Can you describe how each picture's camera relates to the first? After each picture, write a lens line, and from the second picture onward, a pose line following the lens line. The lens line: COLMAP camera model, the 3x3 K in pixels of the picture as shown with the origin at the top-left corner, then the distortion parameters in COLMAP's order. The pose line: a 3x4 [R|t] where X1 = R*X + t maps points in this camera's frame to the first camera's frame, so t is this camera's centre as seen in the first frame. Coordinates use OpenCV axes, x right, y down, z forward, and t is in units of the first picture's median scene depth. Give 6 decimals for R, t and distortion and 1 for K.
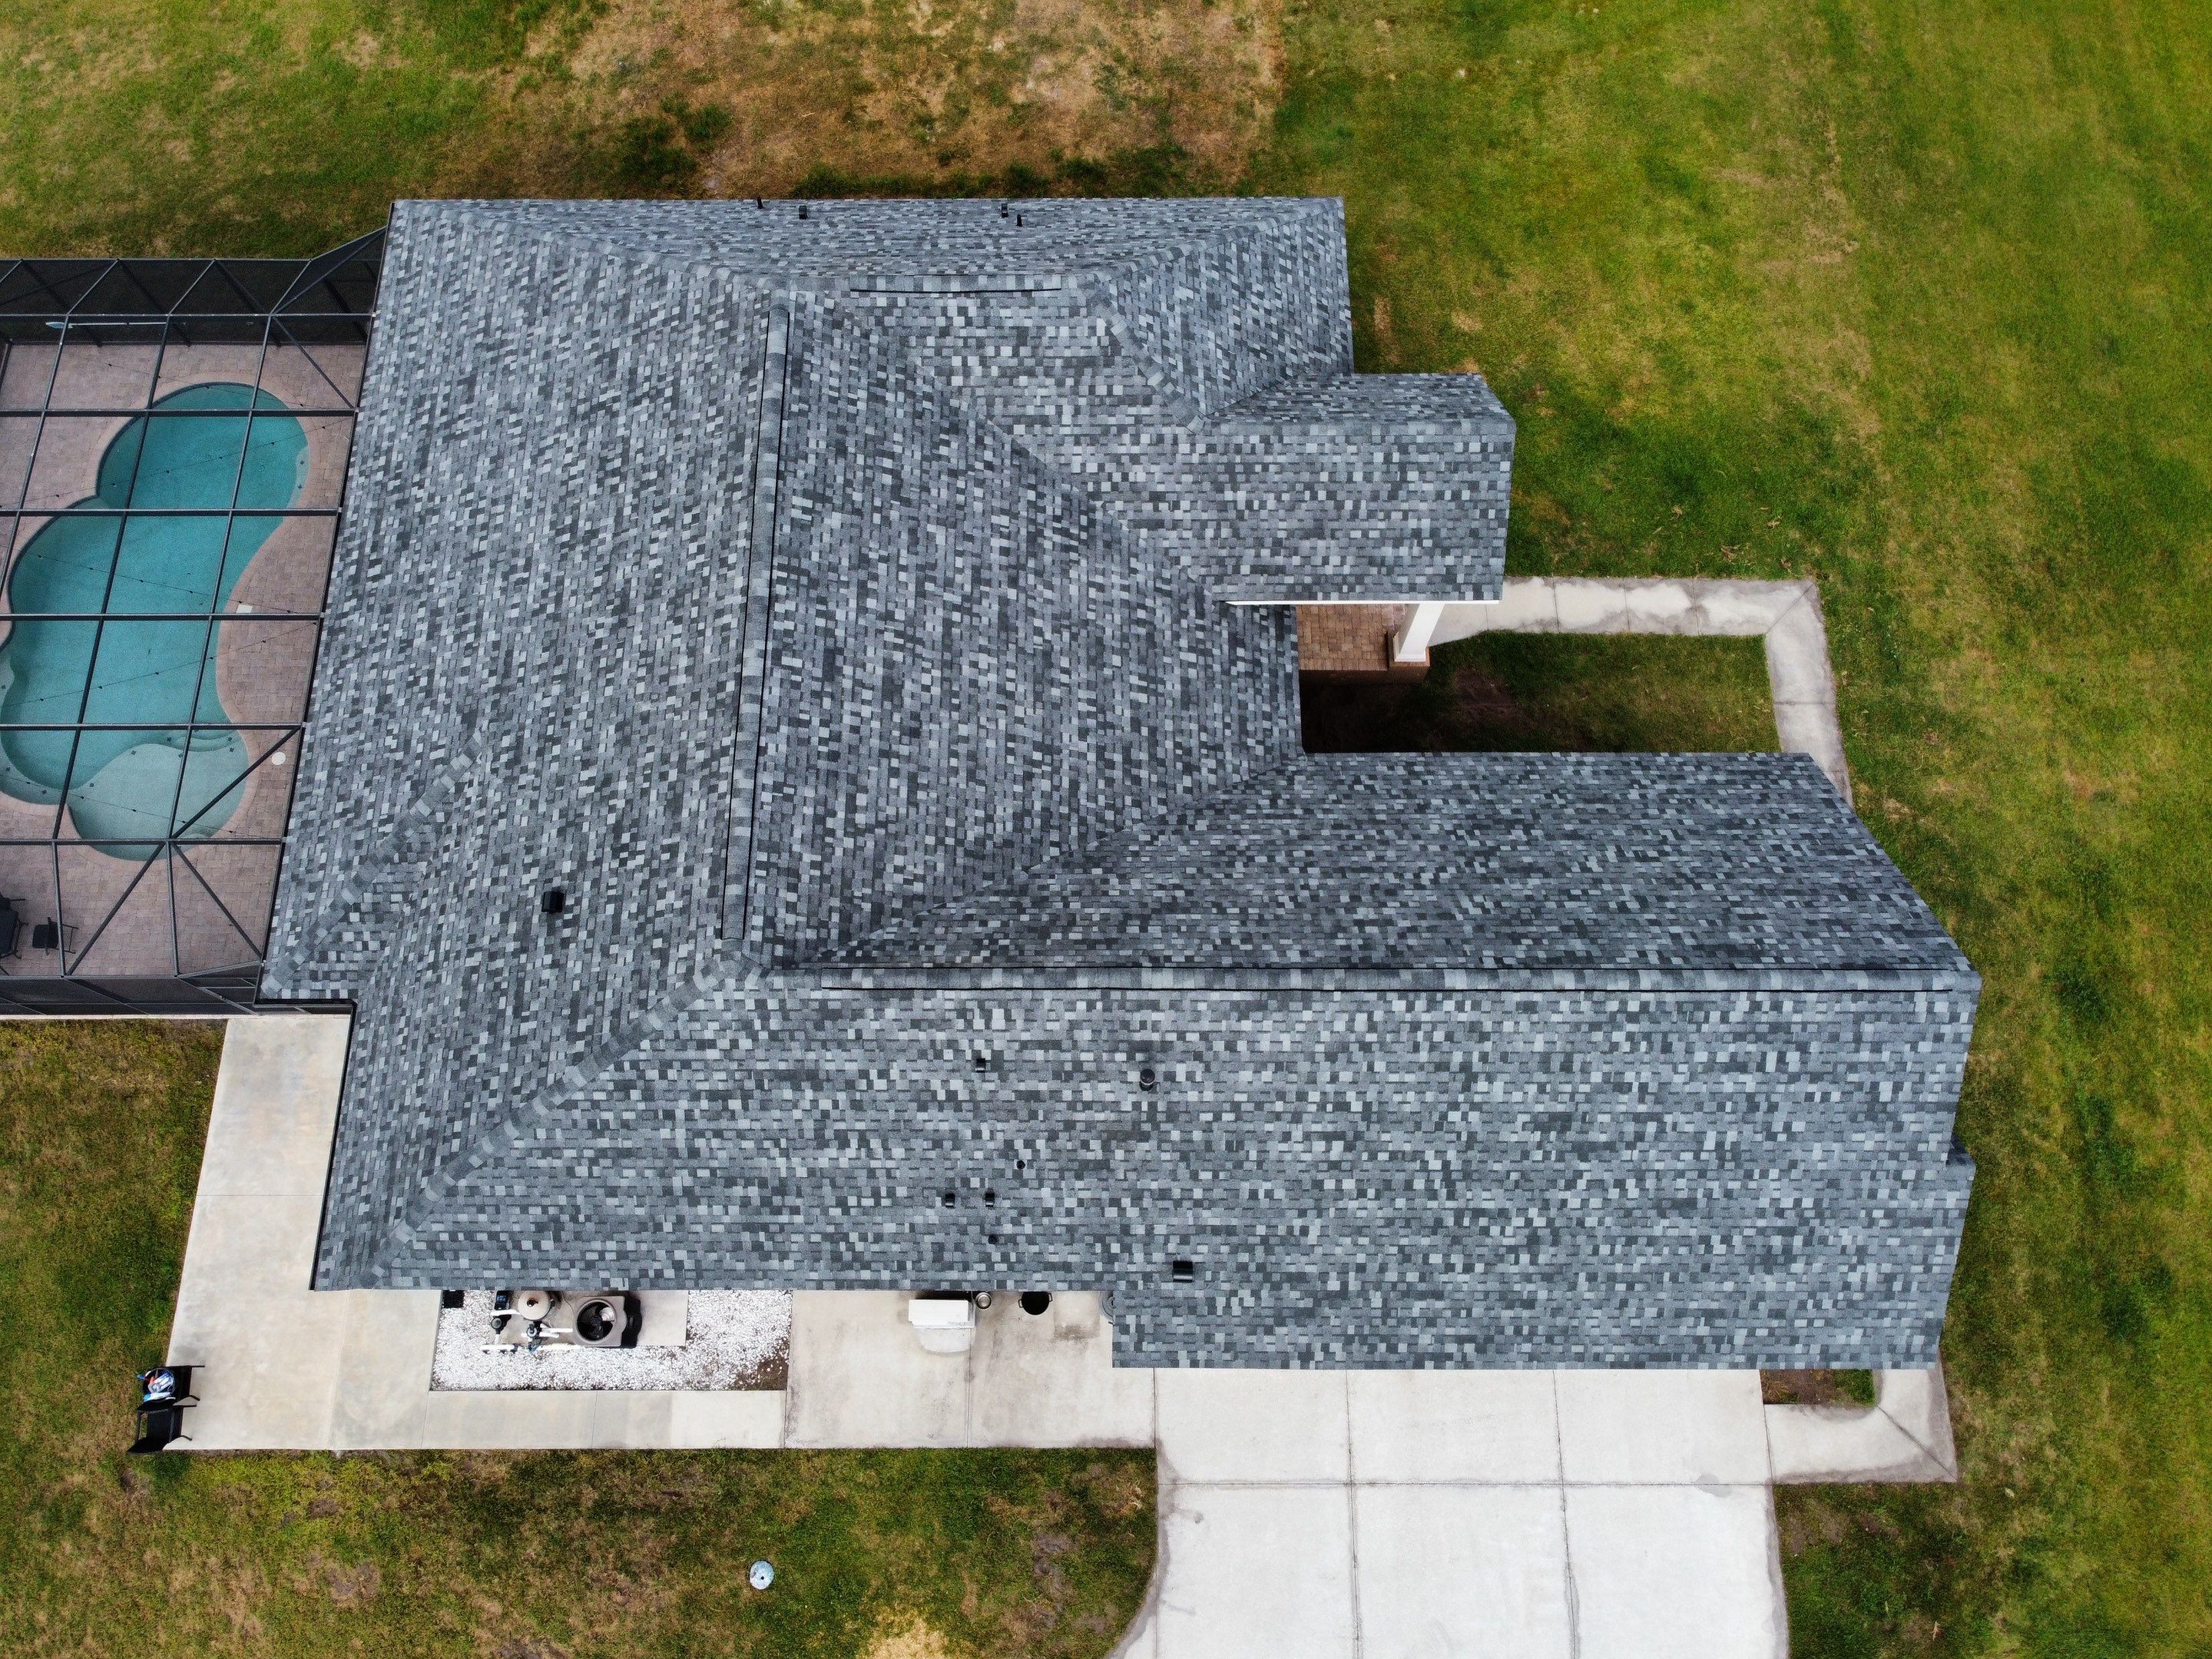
lens RADIAL K [[1676.9, 0, 1074.5], [0, 1676.9, 806.6], [0, 0, 1]] dist [0.003172, -0.011641]
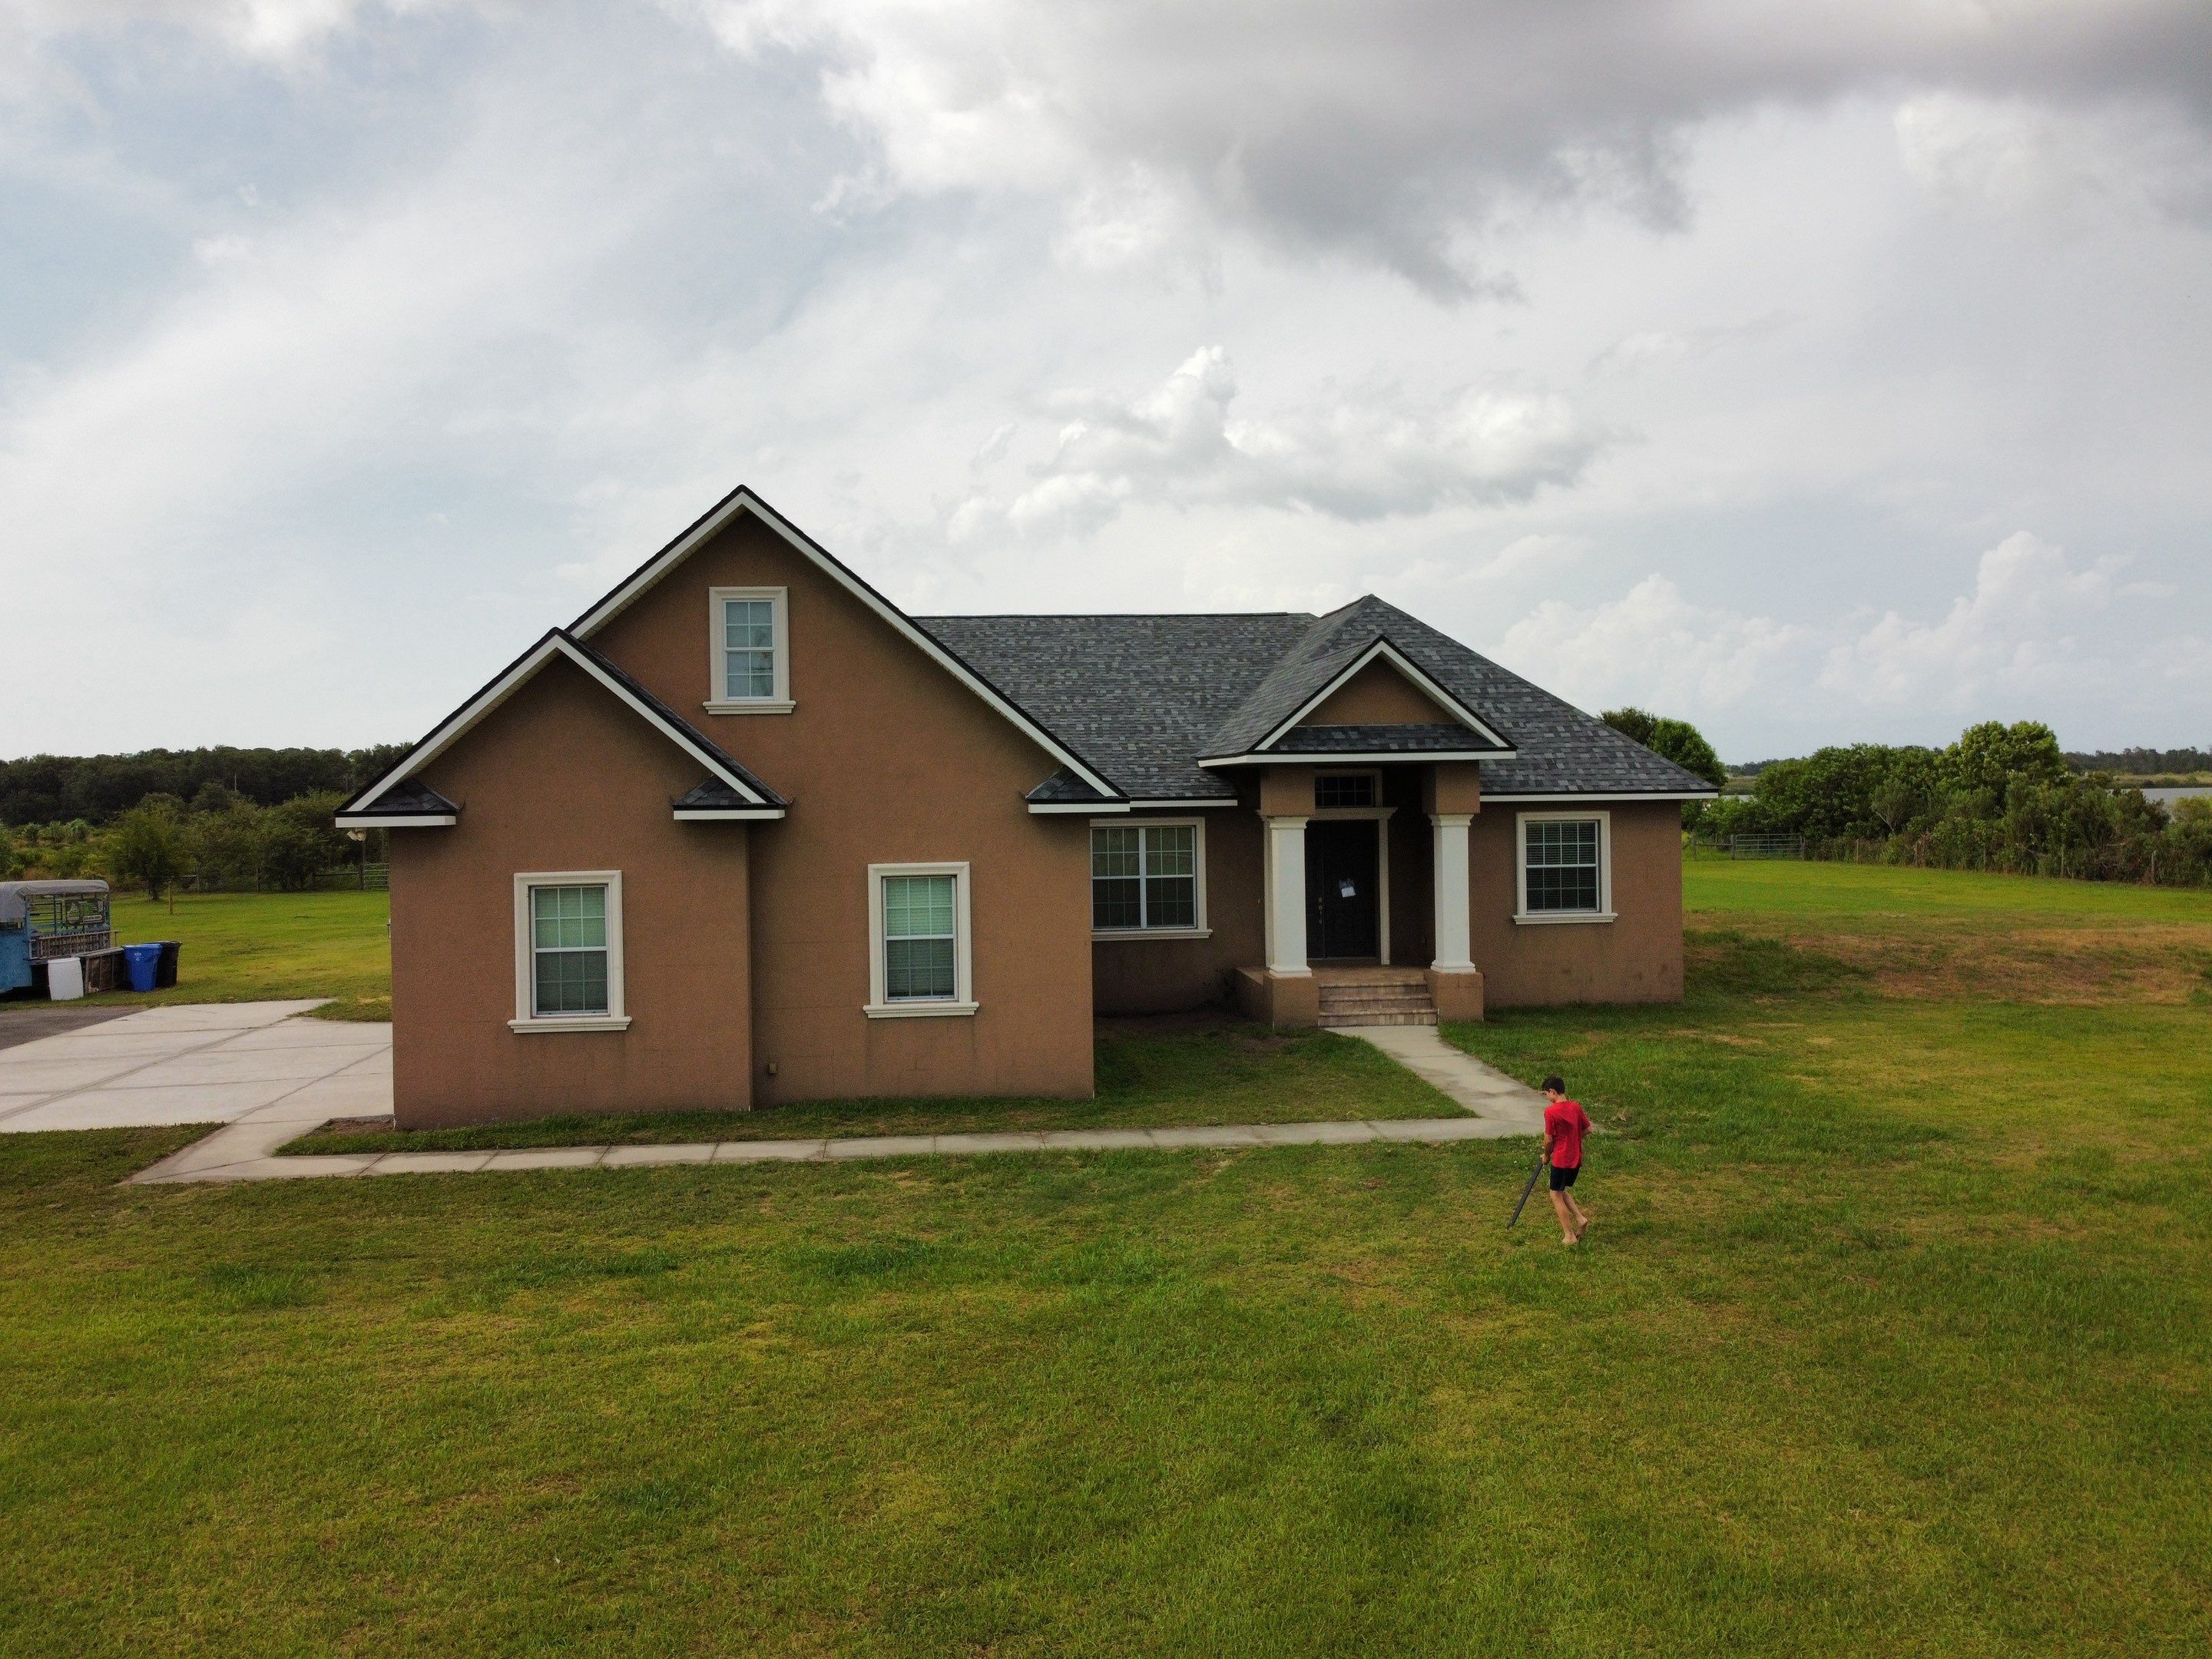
lens RADIAL K [[1676.9, 0, 1073.8], [0, 1676.9, 810.9], [0, 0, 1]] dist [0.003172, -0.011641]
pose [[0.093810, 0.017526, -0.995436, 1.252597], [-0.930834, 0.356249, -0.081450, 0.059664], [0.353196, 0.934227, 0.049734, 0.999506]]
